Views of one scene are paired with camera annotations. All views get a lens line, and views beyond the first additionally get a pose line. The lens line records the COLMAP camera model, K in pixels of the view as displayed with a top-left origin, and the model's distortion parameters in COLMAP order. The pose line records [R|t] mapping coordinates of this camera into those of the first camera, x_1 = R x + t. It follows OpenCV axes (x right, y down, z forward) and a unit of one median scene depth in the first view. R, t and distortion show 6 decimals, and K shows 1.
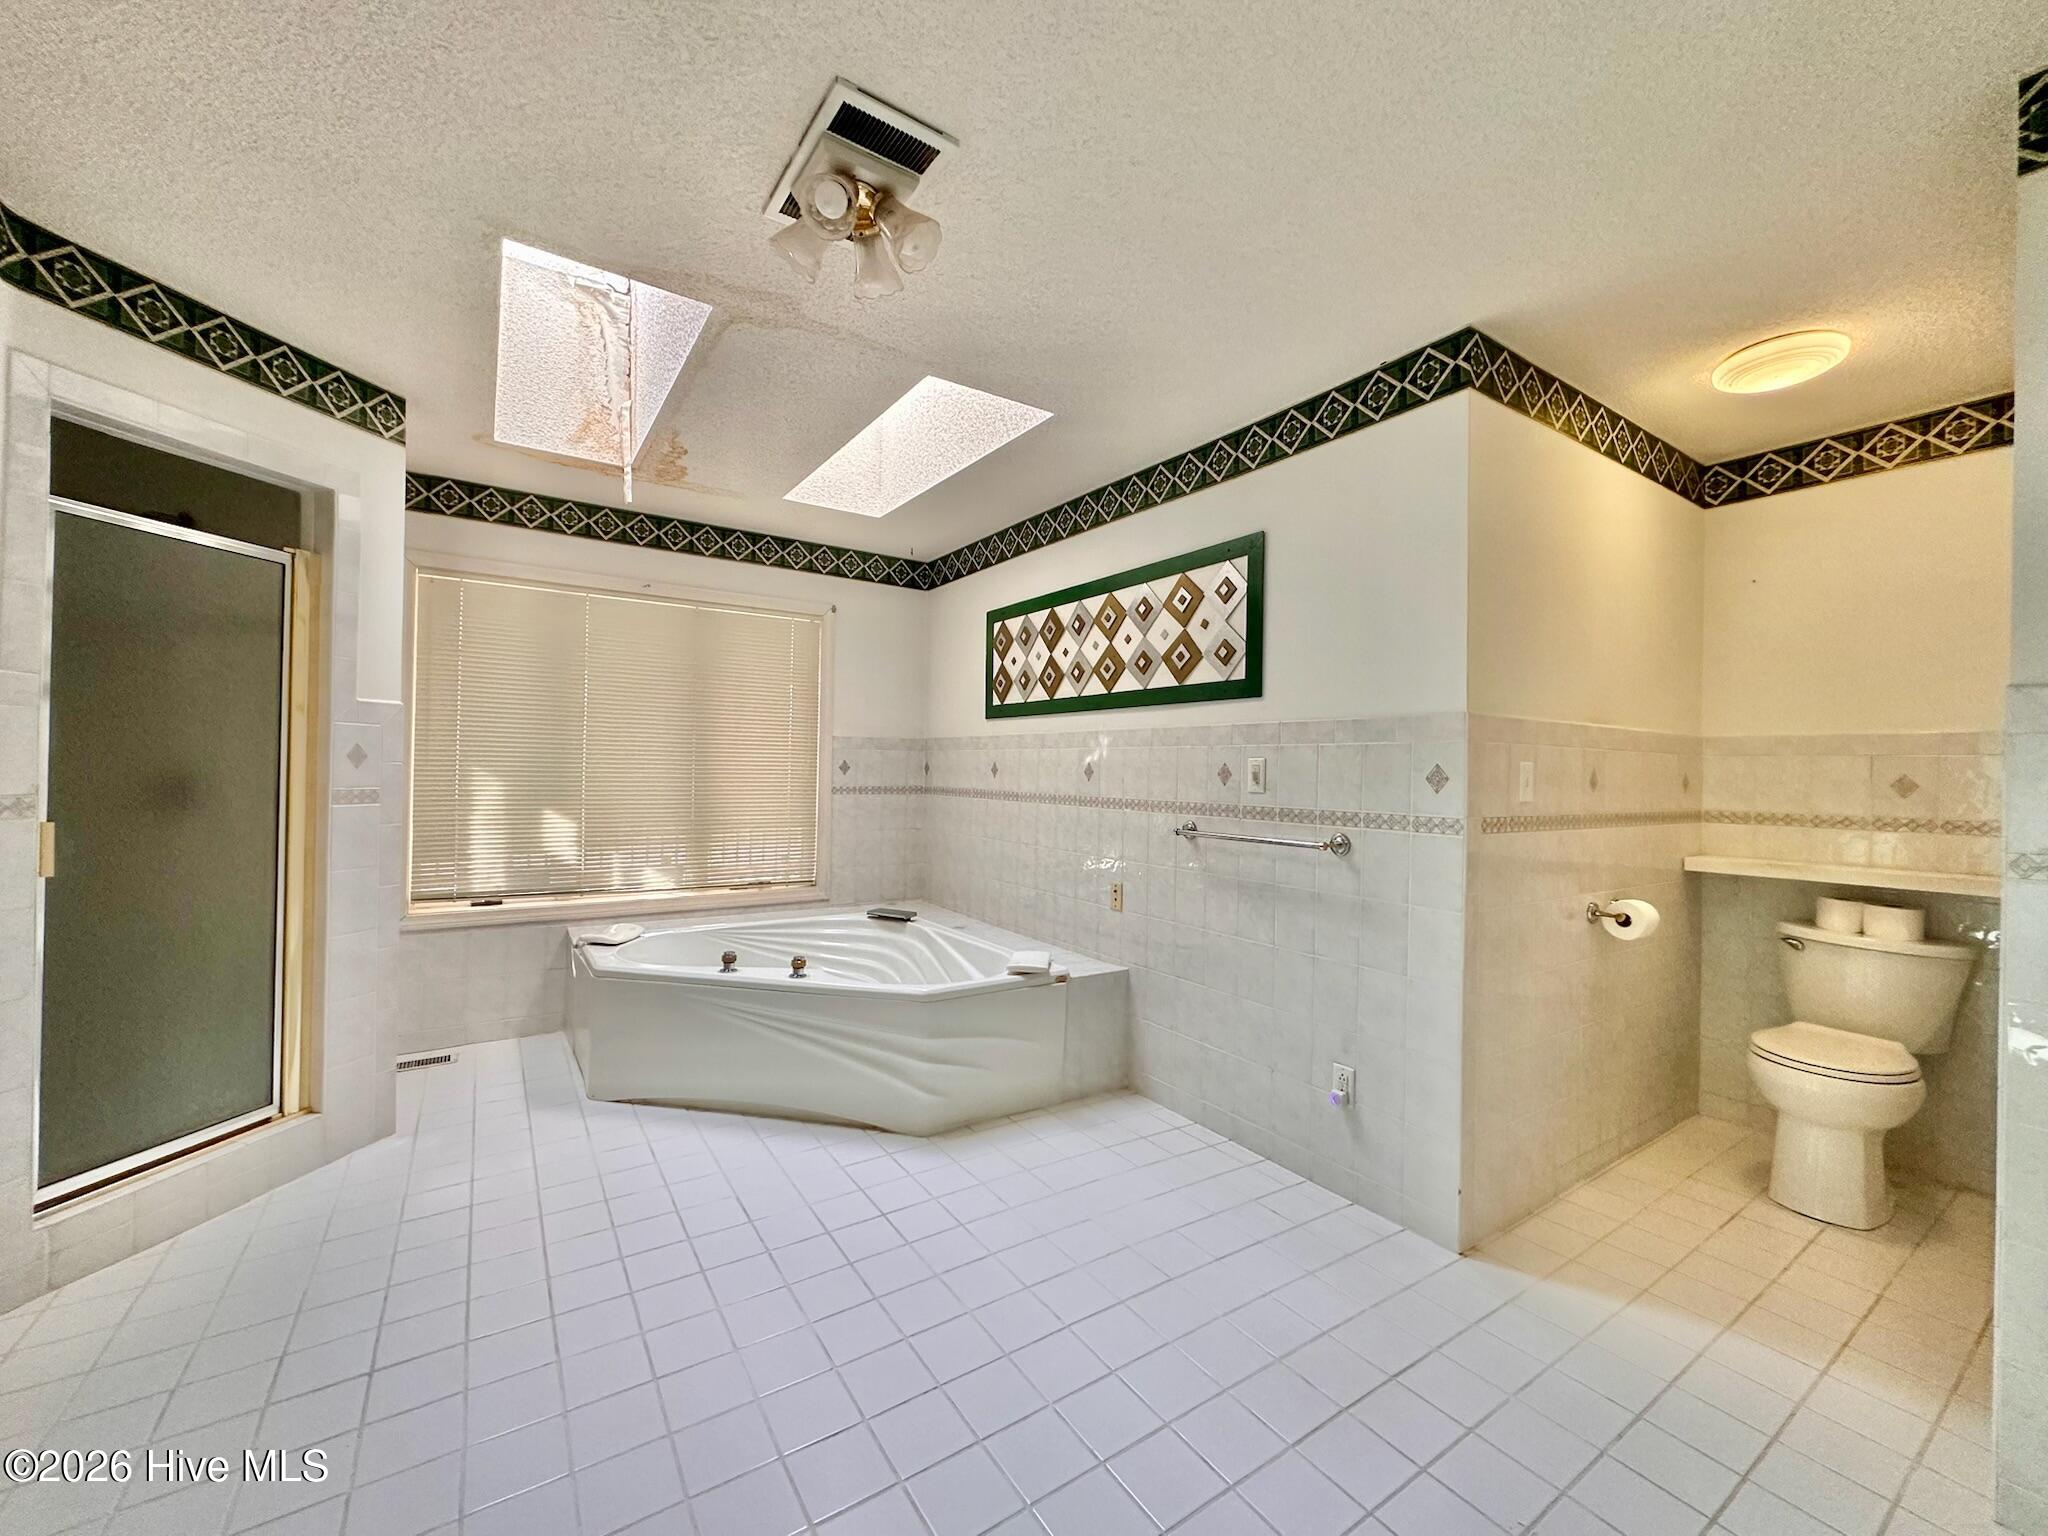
lens RADIAL K [[813.8, 0, 1017.6], [0, 813.8, 767.9], [0, 0, 1]] dist [-0.004317, 0.000523]
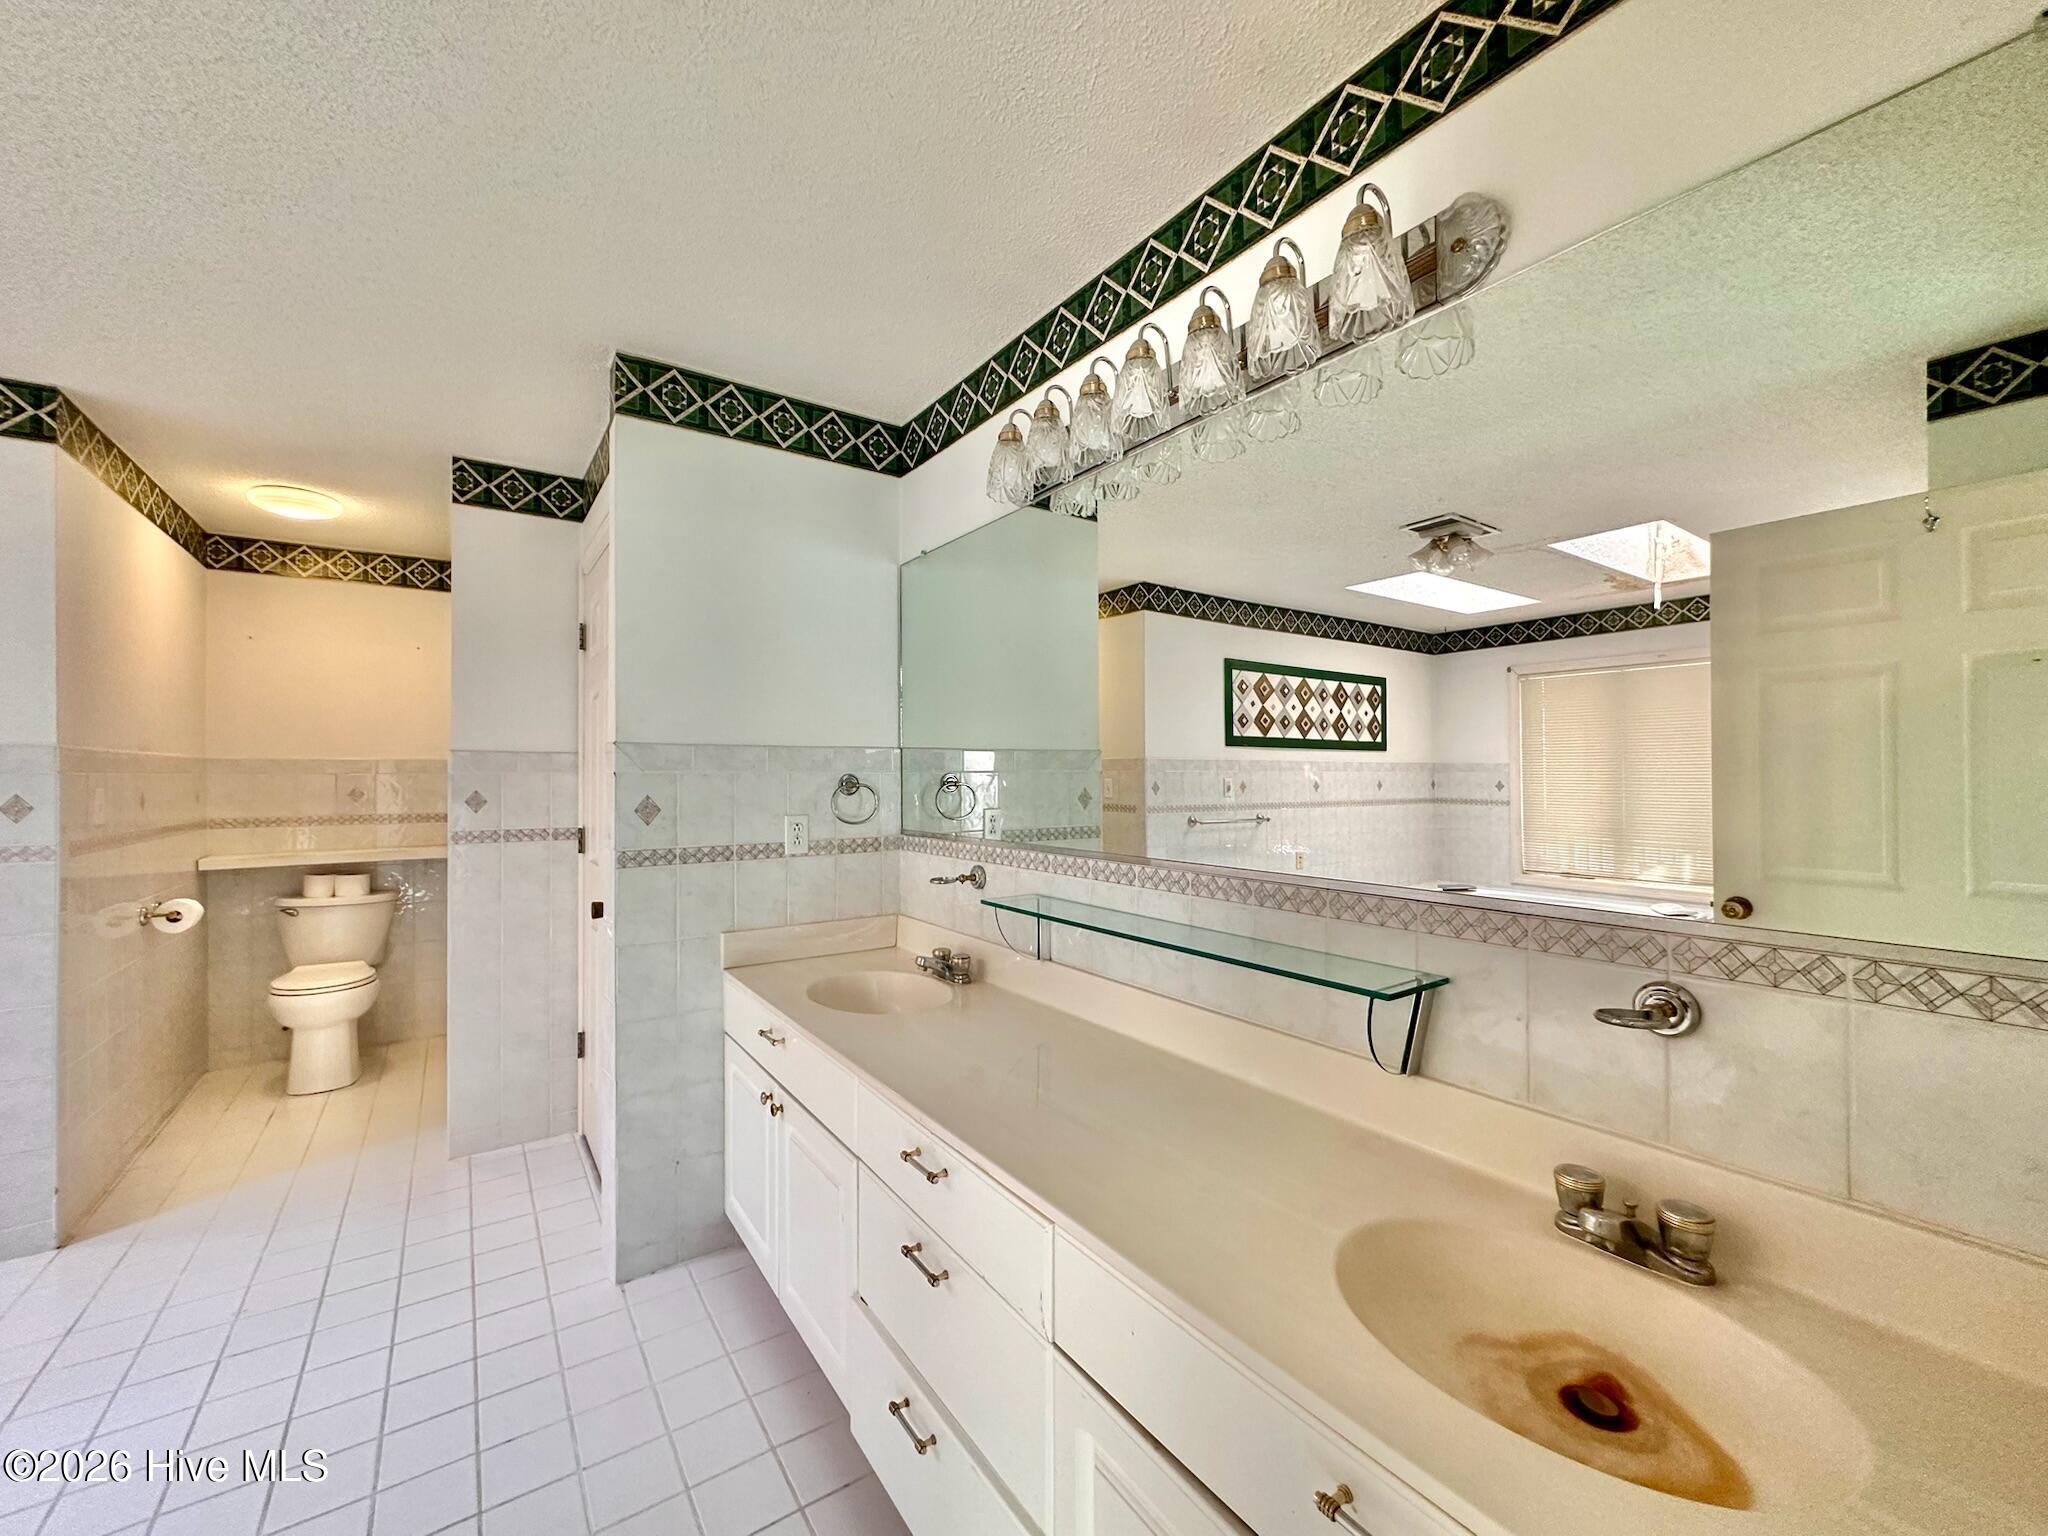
lens RADIAL K [[813.8, 0, 1017.4], [0, 813.8, 767.4], [0, 0, 1]] dist [-0.004317, 0.000523]
pose [[-0.019223, -0.008536, 0.999779, -0.463428], [0.001651, 0.999962, 0.008569, -0.040152], [-0.999814, 0.001816, -0.019208, -0.215640]]
